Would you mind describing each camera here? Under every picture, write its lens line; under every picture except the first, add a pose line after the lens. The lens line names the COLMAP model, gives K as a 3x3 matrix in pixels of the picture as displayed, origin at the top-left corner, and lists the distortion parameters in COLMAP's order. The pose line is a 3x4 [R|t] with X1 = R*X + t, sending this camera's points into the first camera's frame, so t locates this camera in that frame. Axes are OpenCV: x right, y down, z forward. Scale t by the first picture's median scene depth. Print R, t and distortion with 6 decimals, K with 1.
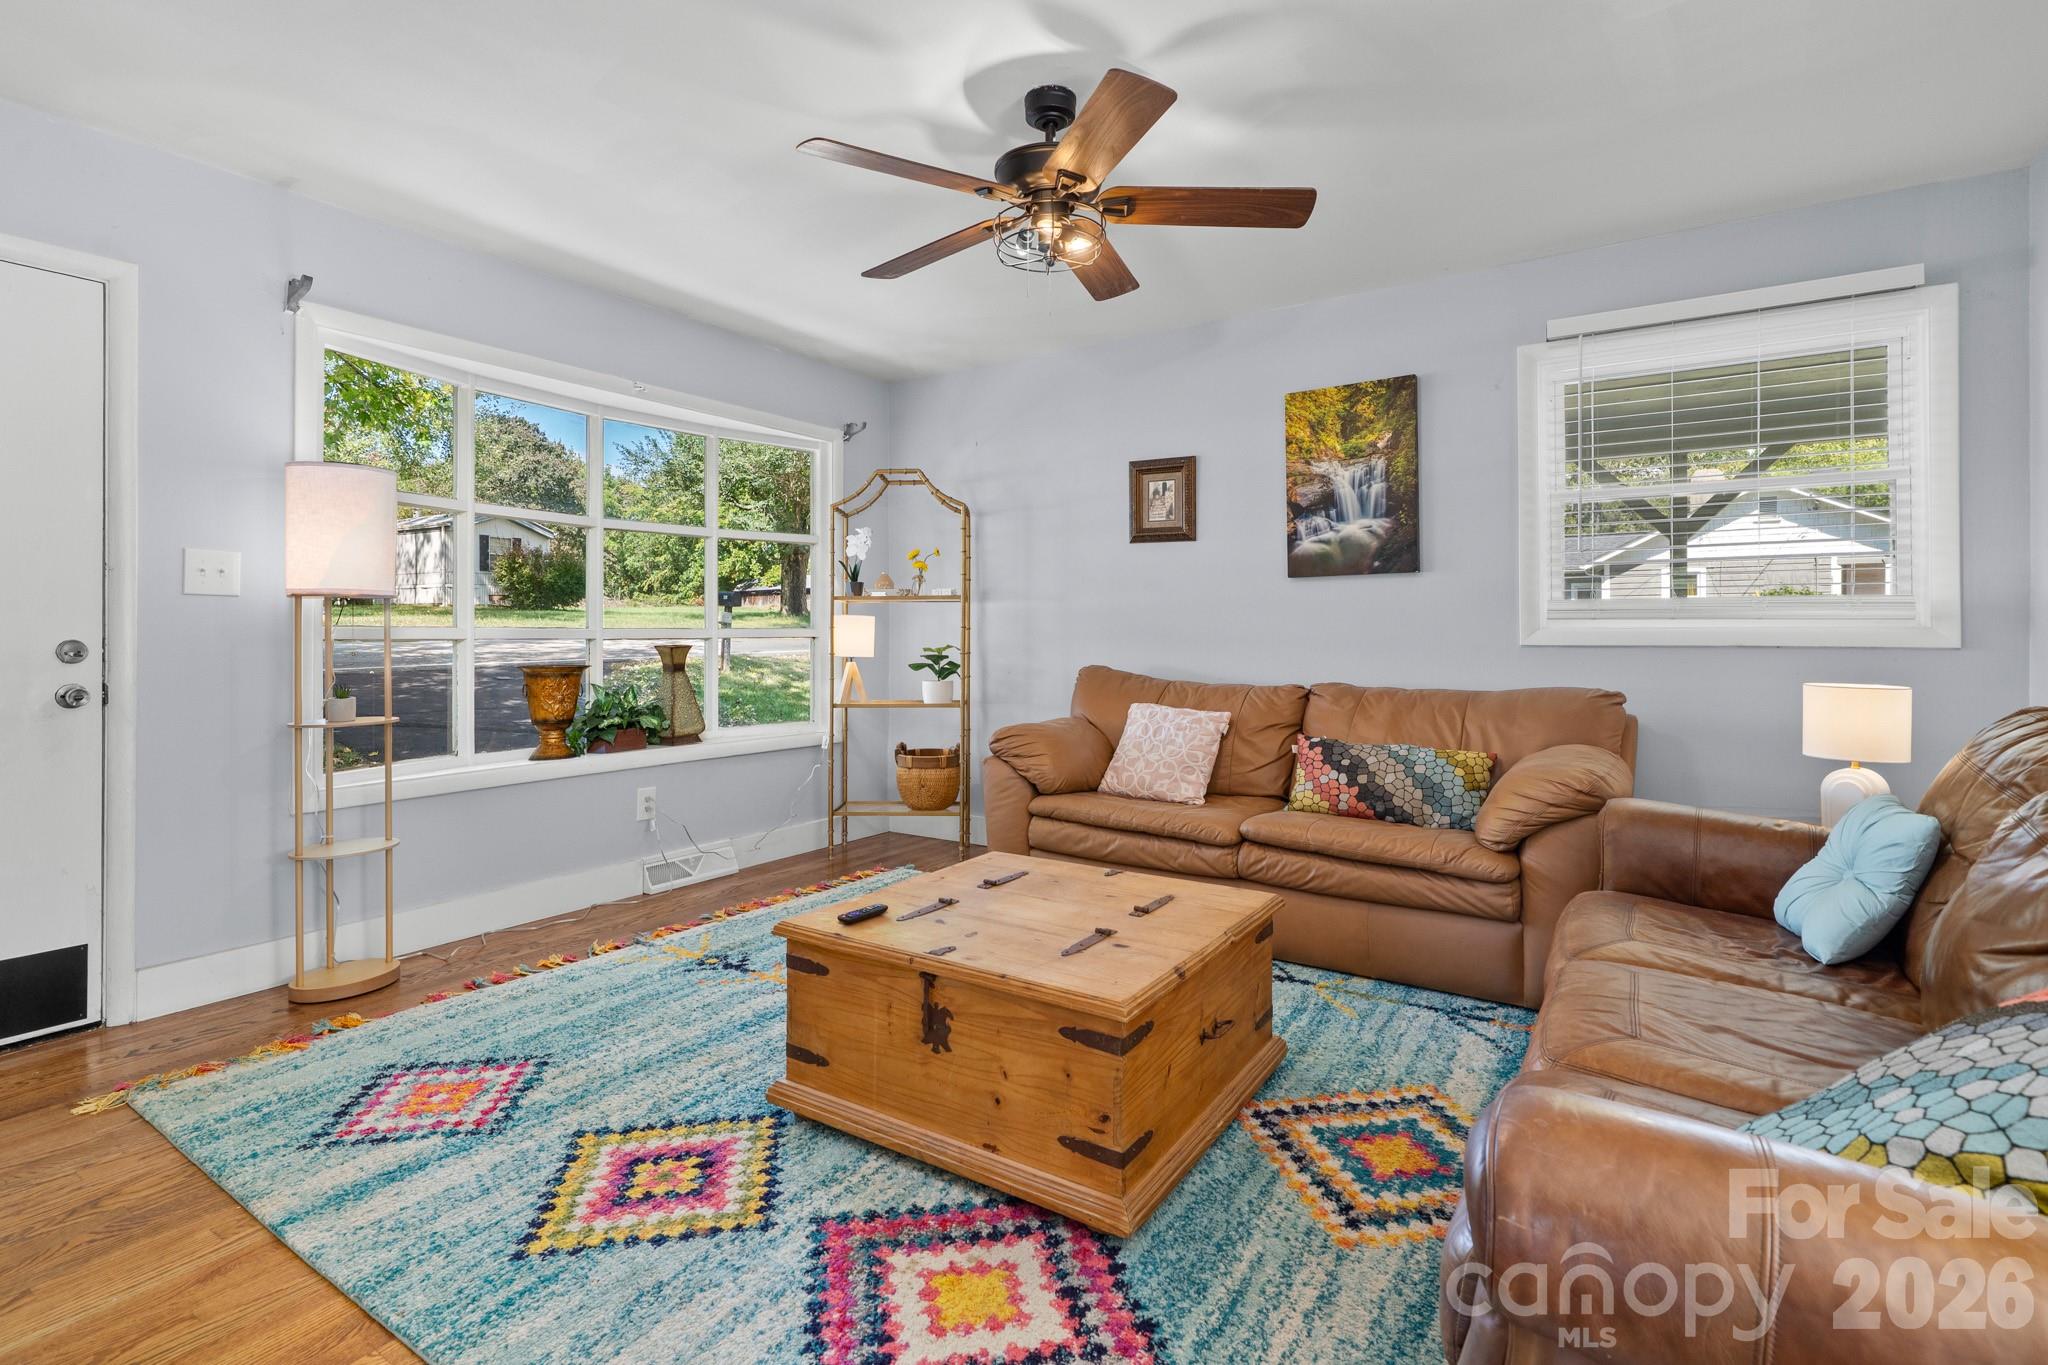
lens RADIAL K [[985.6, 0, 1012.0], [0, 985.6, 637.0], [0, 0, 1]] dist [0.001177, 0.001873]
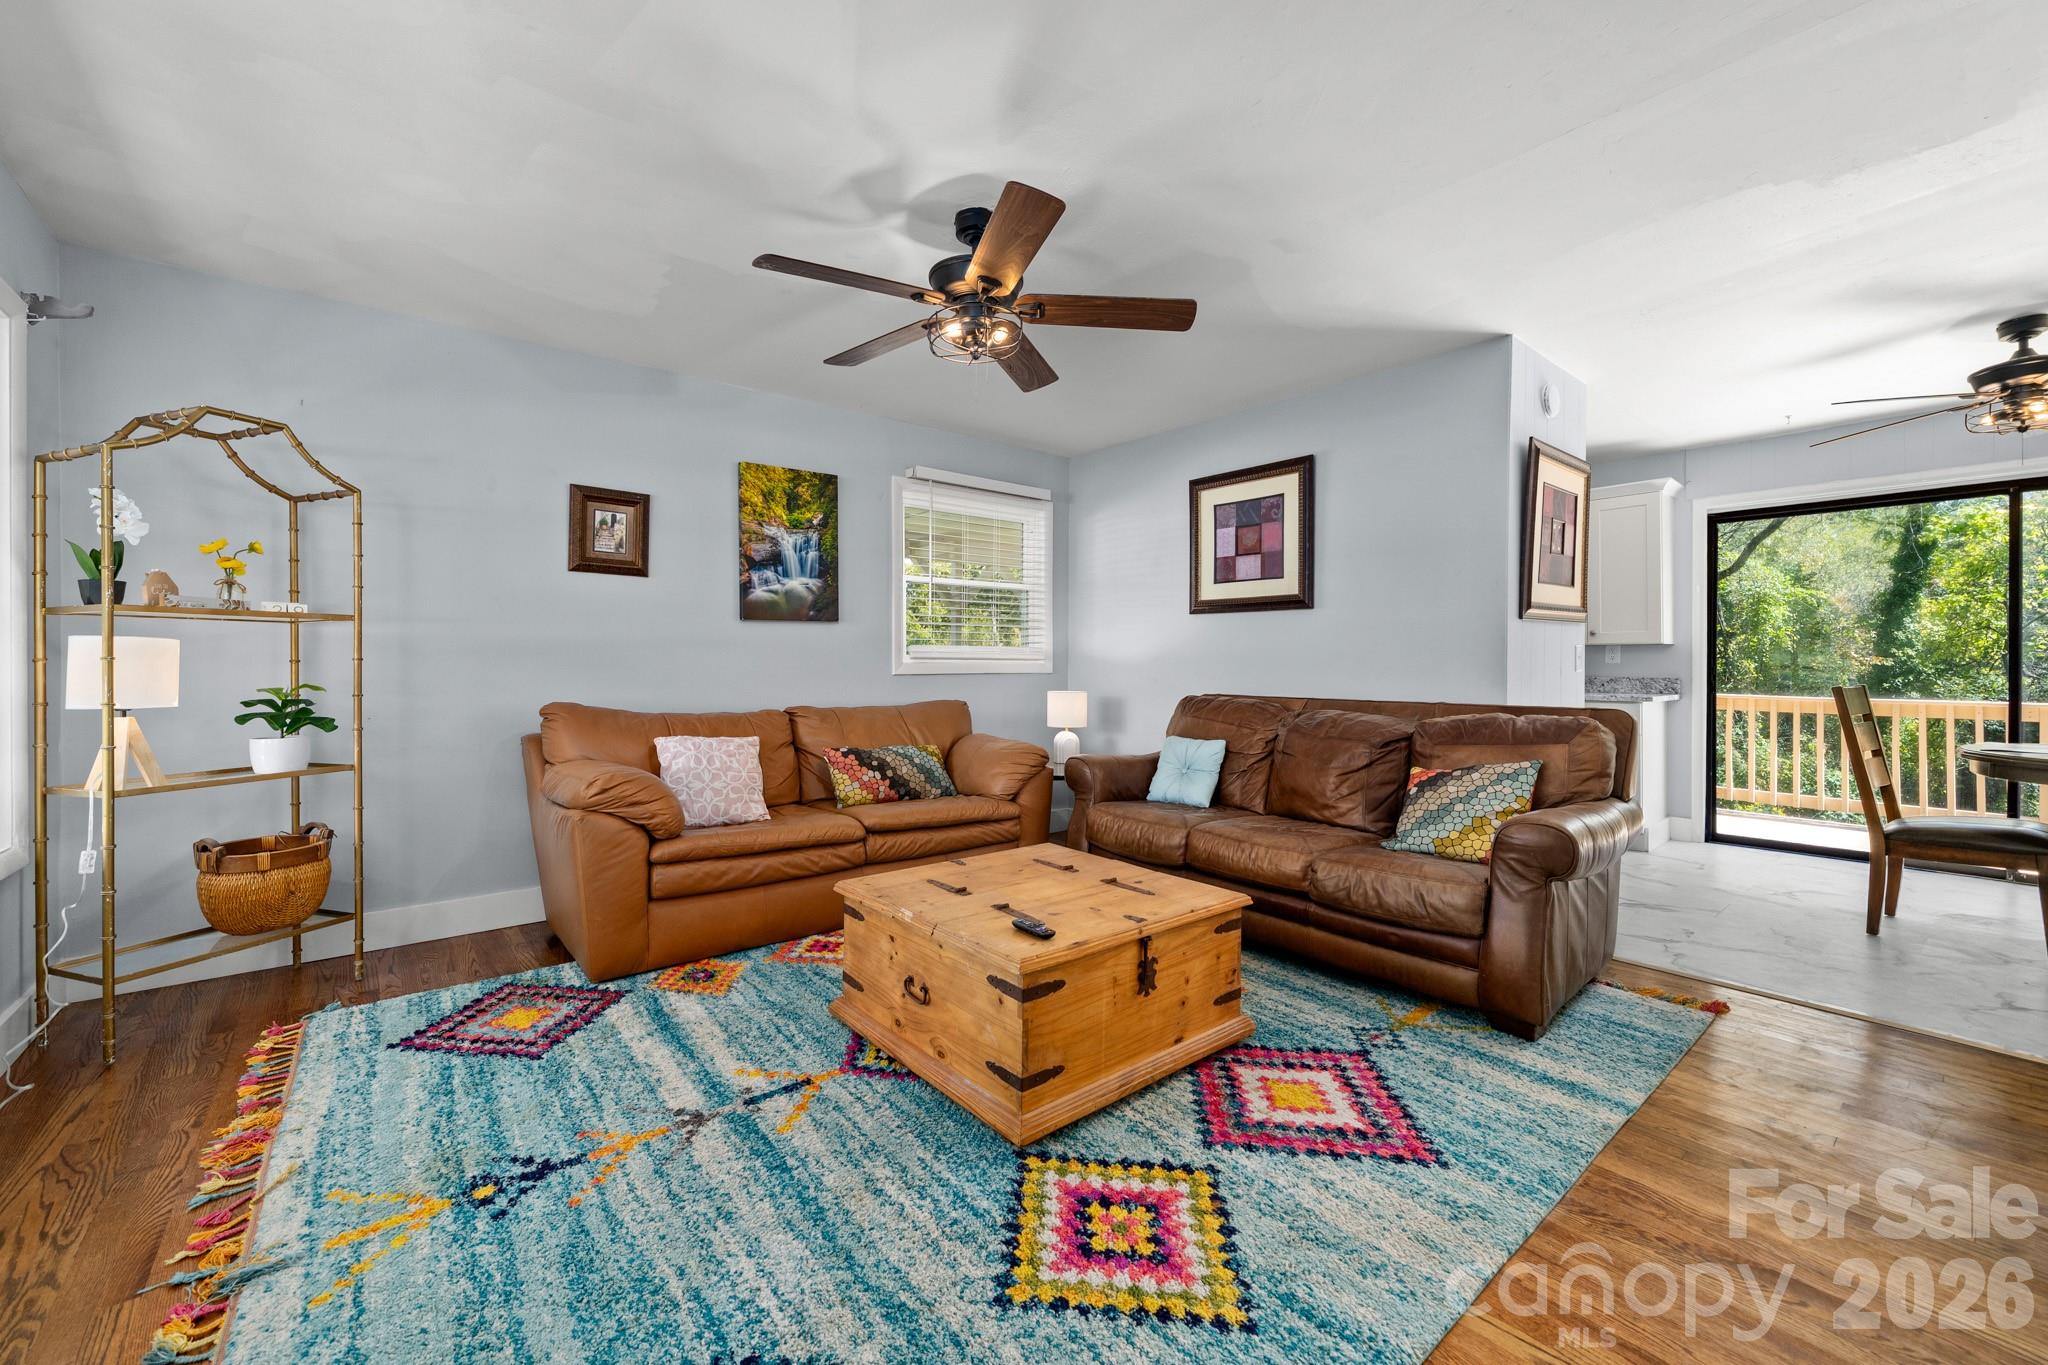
lens RADIAL K [[807.4, 0, 1015.6], [0, 807.4, 669.5], [0, 0, 1]] dist [-0.003218, 0.000363]
pose [[0.293105, -0.005585, 0.956064, -0.848673], [0.003428, 0.999983, 0.004790, -0.006145], [-0.956074, 0.001873, 0.293119, 0.643969]]
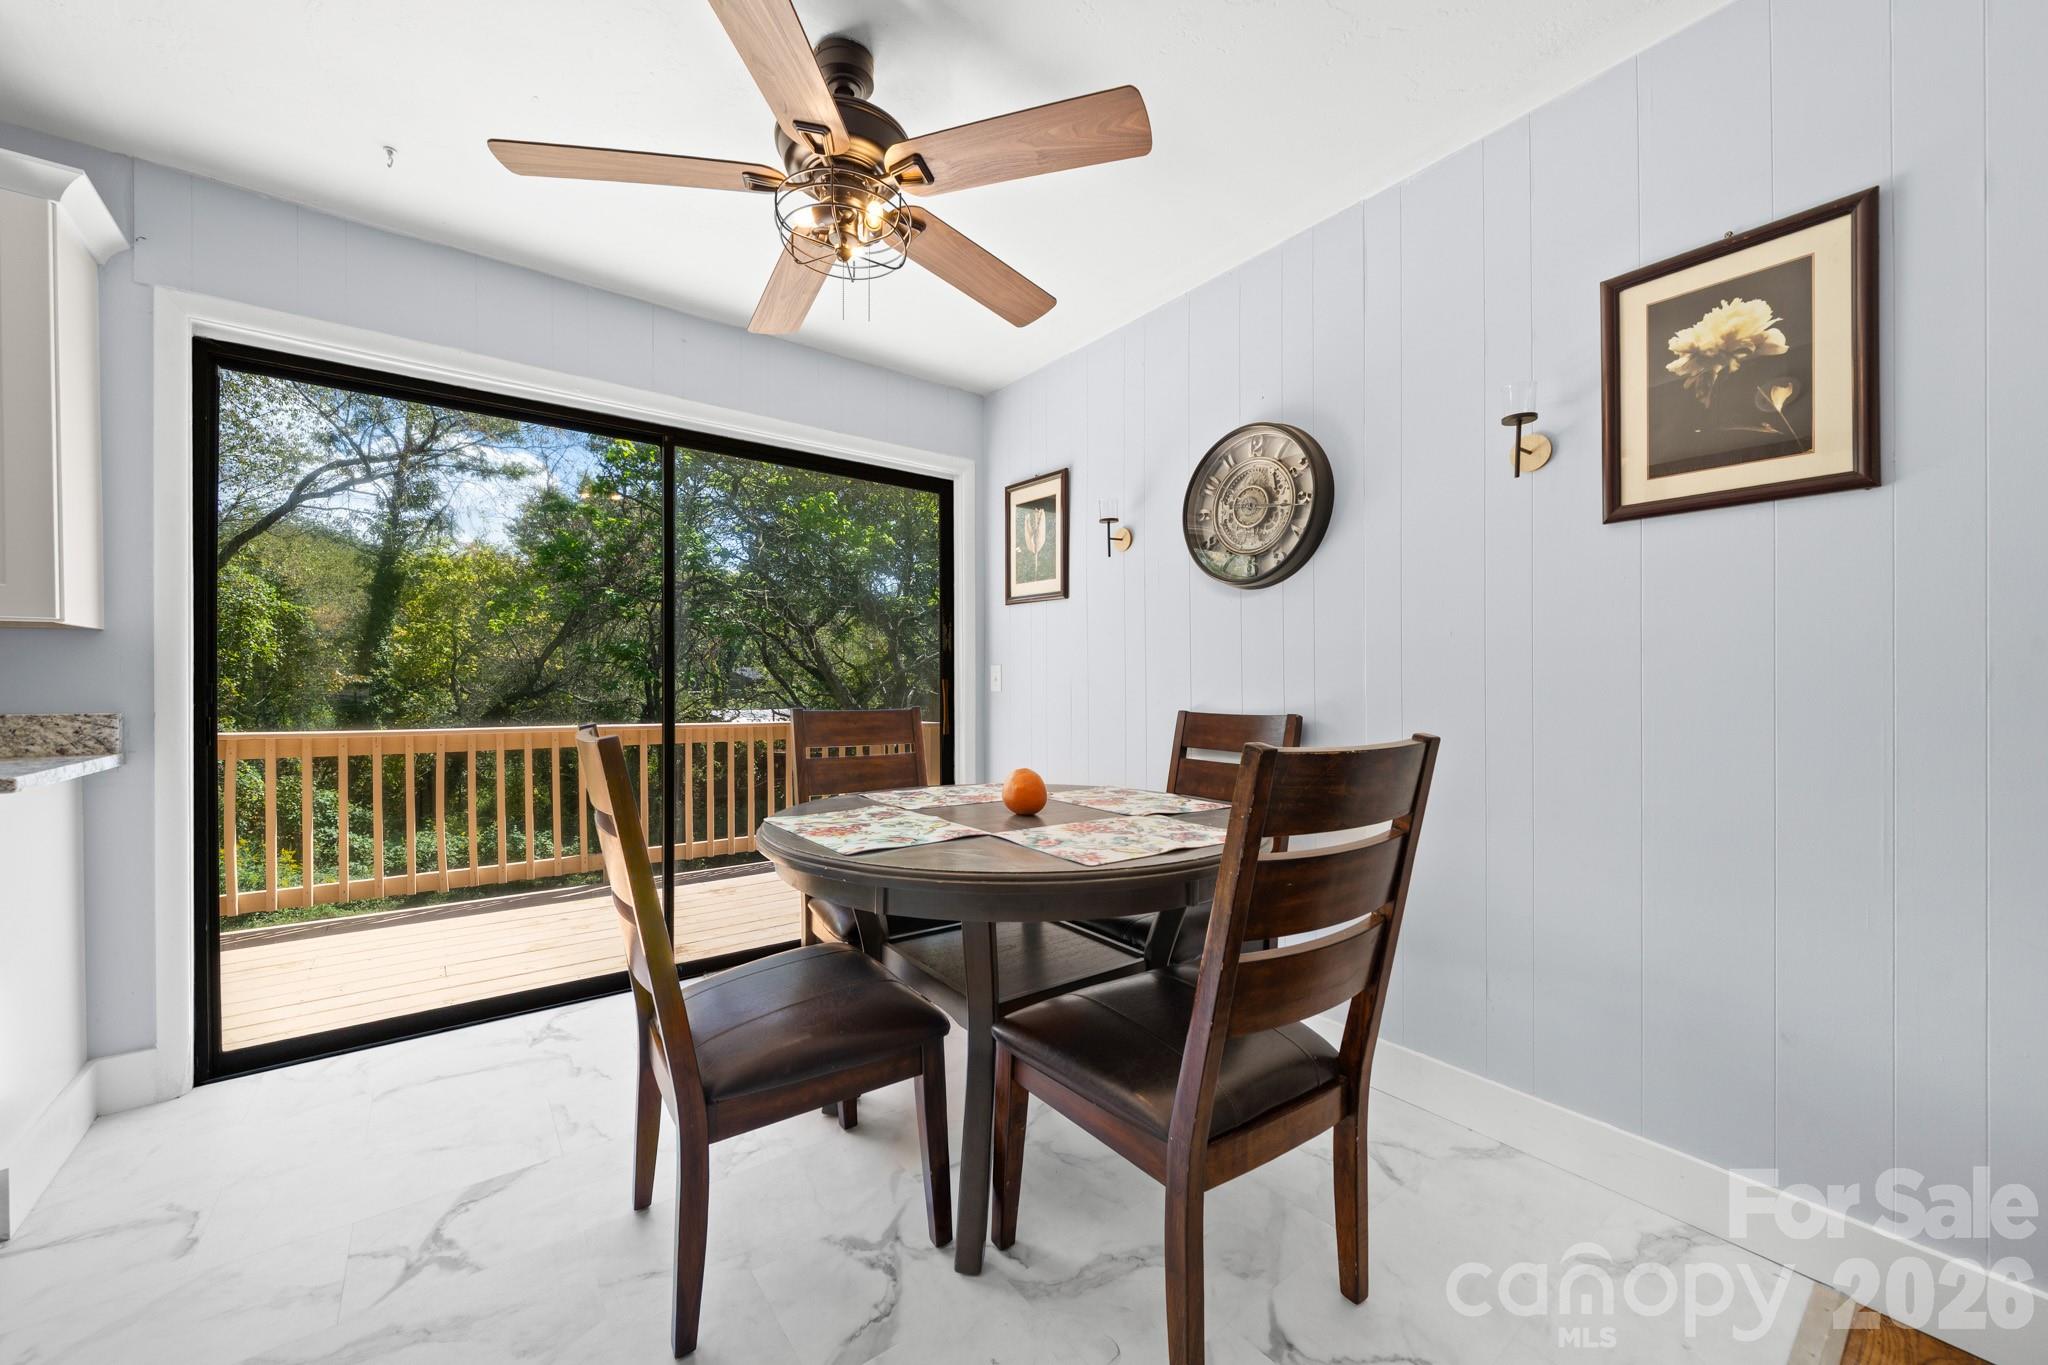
lens RADIAL K [[769.5, 0, 1016.3], [0, 769.5, 690.6], [0, 0, 1]] dist [-0.002174, 0.000854]
pose [[-0.946753, -0.004189, 0.321934, 0.403050], [-0.000545, 0.999935, 0.011409, -0.001369], [-0.321961, 0.010626, -0.946693, 0.114136]]
